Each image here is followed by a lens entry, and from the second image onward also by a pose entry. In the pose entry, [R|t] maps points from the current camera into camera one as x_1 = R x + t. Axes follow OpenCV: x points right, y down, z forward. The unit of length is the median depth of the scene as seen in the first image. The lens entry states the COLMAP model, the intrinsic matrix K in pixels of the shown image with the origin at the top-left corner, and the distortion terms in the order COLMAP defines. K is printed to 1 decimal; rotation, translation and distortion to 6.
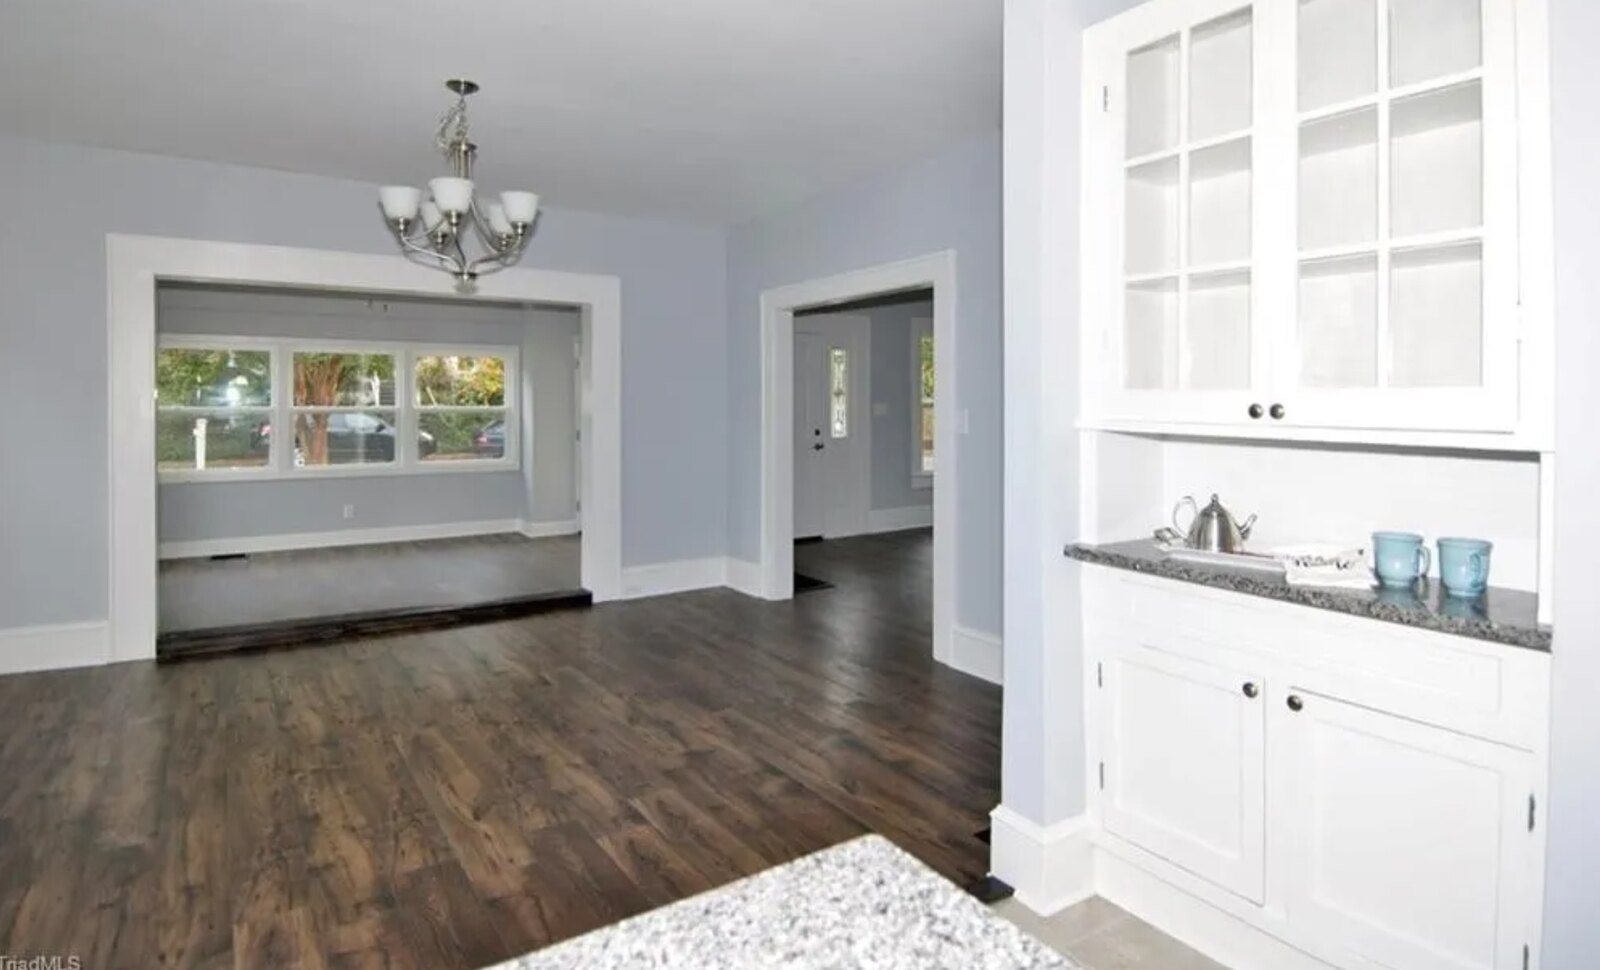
lens RADIAL K [[852.1, 0, 798.2], [0, 852.1, 399.1], [0, 0, 1]] dist [0.027001, -0.037436]
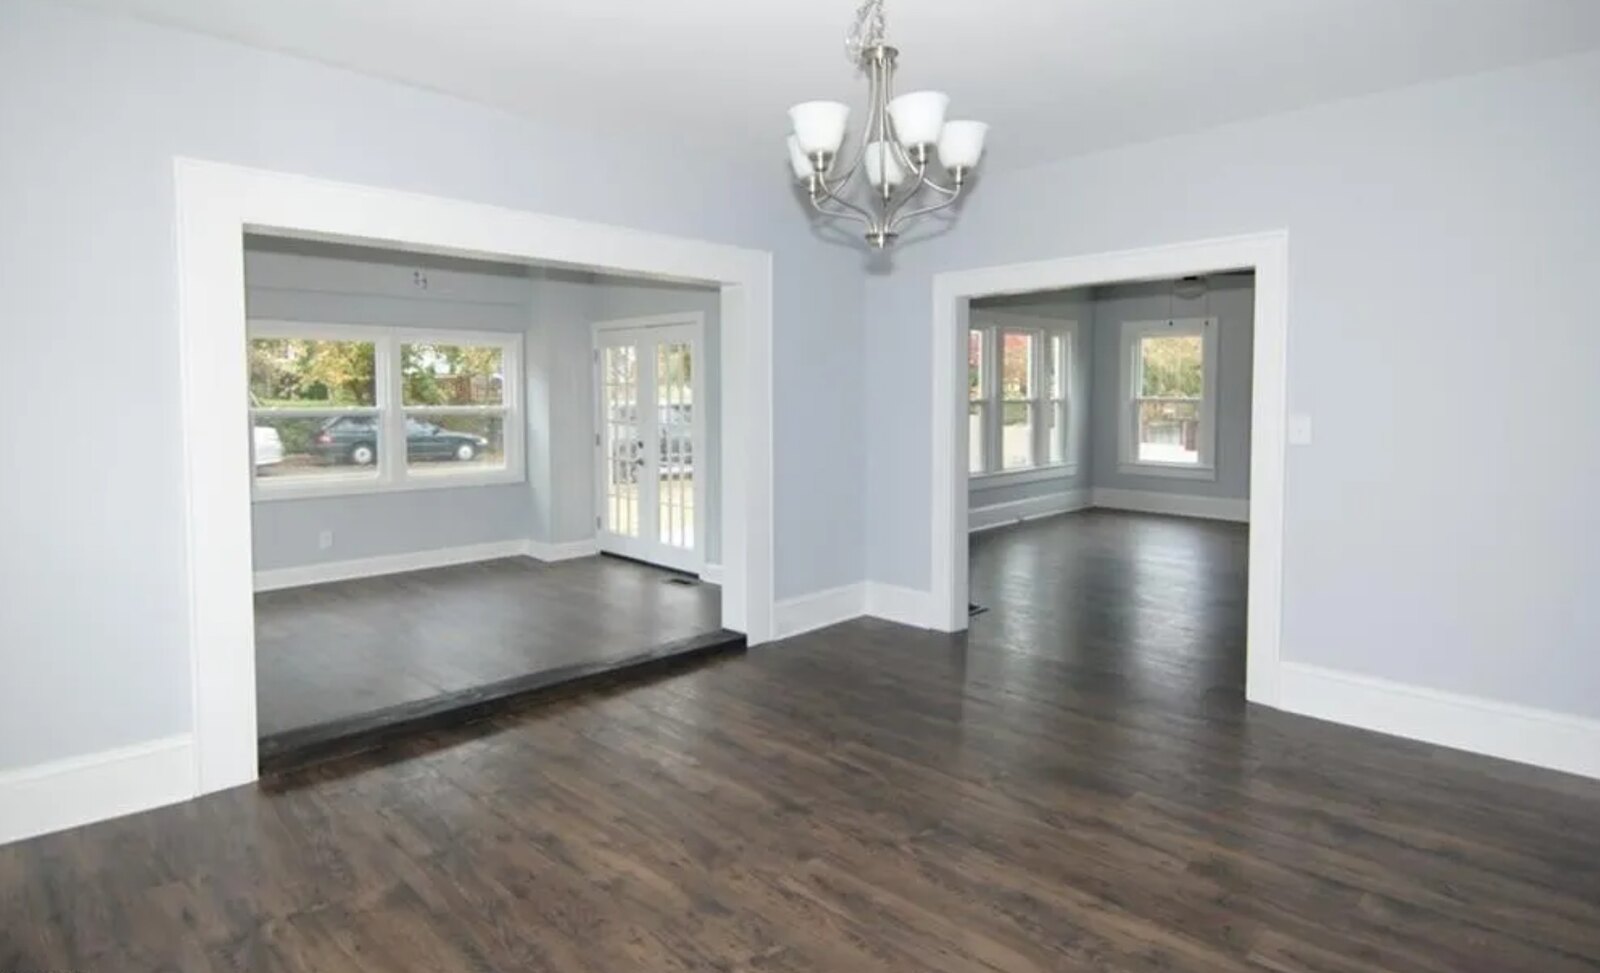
lens RADIAL K [[854.1, 0, 801.0], [0, 854.1, 420.8], [0, 0, 1]] dist [-0.001267, -0.001112]
pose [[0.979120, -0.005296, 0.203213, -0.609811], [-0.001532, 0.999440, 0.033427, -0.015067], [-0.203276, -0.033040, 0.978564, 0.317535]]
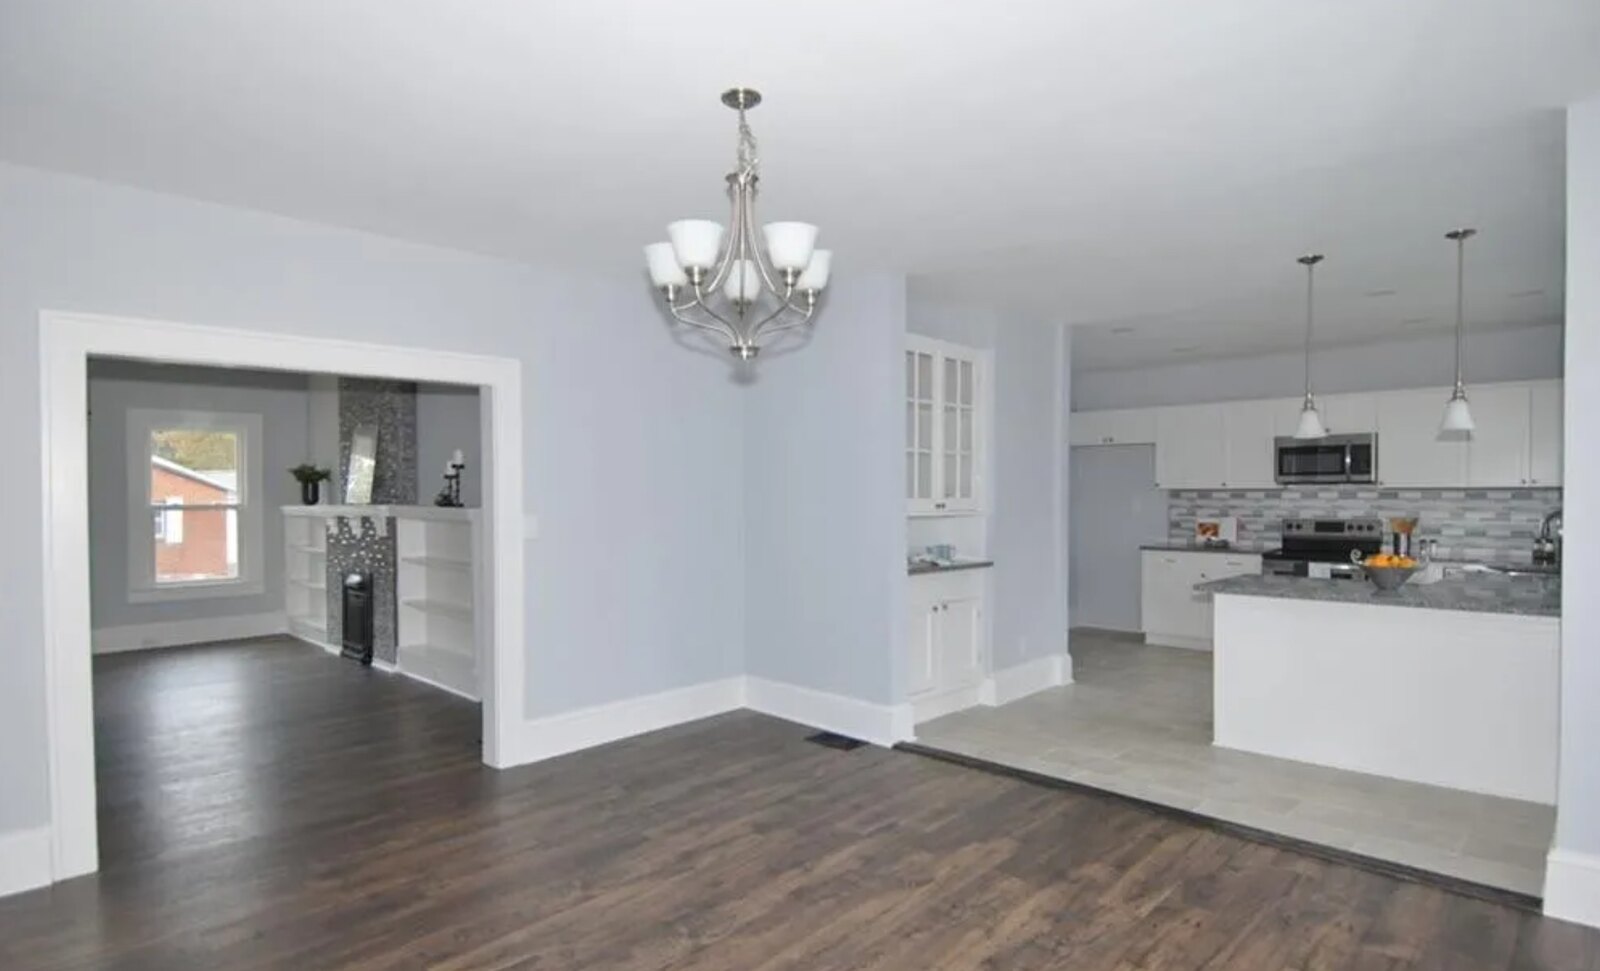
lens RADIAL K [[857.5, 0, 803.9], [0, 857.5, 503.7], [0, 0, 1]] dist [0.001198, -0.000287]
pose [[-0.206240, -0.010719, 0.978443, -1.161914], [0.007988, 0.999888, 0.012638, -0.018503], [-0.978469, 0.010423, -0.206131, 1.122815]]
